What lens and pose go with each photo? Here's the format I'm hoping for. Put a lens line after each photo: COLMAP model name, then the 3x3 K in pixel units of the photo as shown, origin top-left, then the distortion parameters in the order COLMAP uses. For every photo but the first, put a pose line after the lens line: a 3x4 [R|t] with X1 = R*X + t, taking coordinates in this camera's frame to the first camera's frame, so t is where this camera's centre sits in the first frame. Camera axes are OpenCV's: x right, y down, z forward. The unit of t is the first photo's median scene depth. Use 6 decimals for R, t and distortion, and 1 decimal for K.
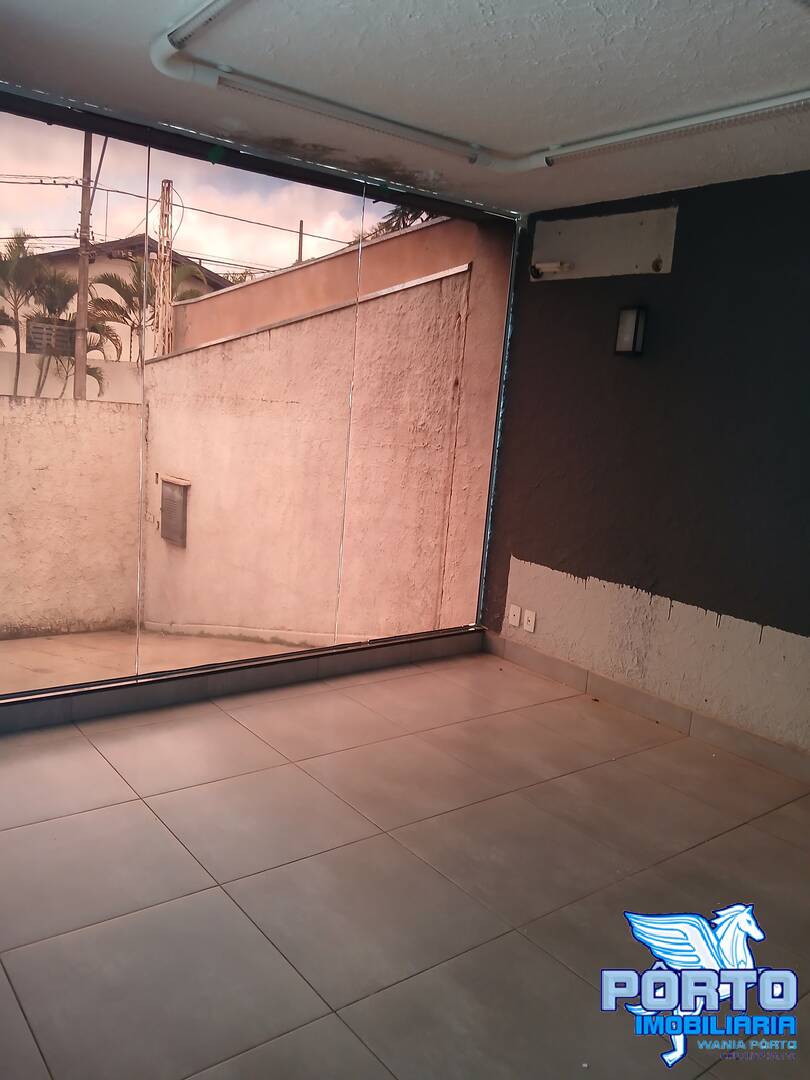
lens RADIAL K [[852.9, 0, 405.4], [0, 852.9, 537.6], [0, 0, 1]] dist [0.033427, -0.000157]
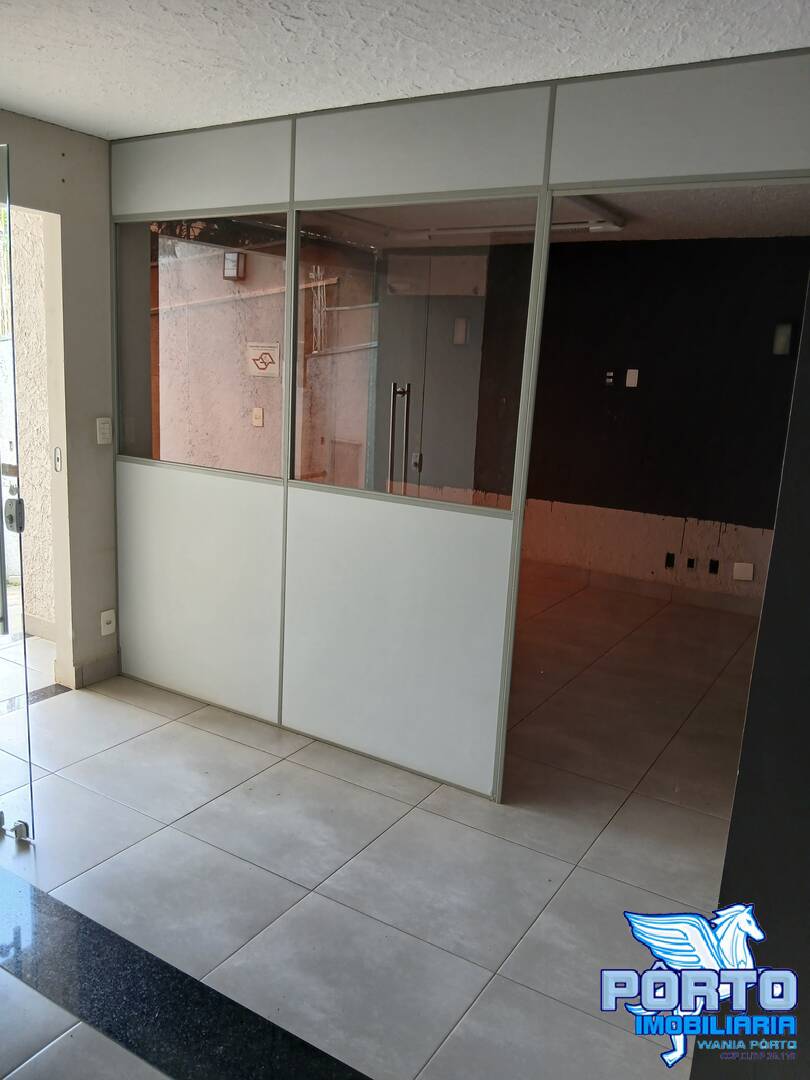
lens RADIAL K [[852.9, 0, 401.3], [0, 852.9, 544.2], [0, 0, 1]] dist [0.033427, -0.000157]
pose [[0.928960, -0.112431, 0.352692, -0.375694], [0.084292, 0.991978, 0.094205, -0.002402], [-0.360454, -0.057784, 0.930985, -0.398170]]
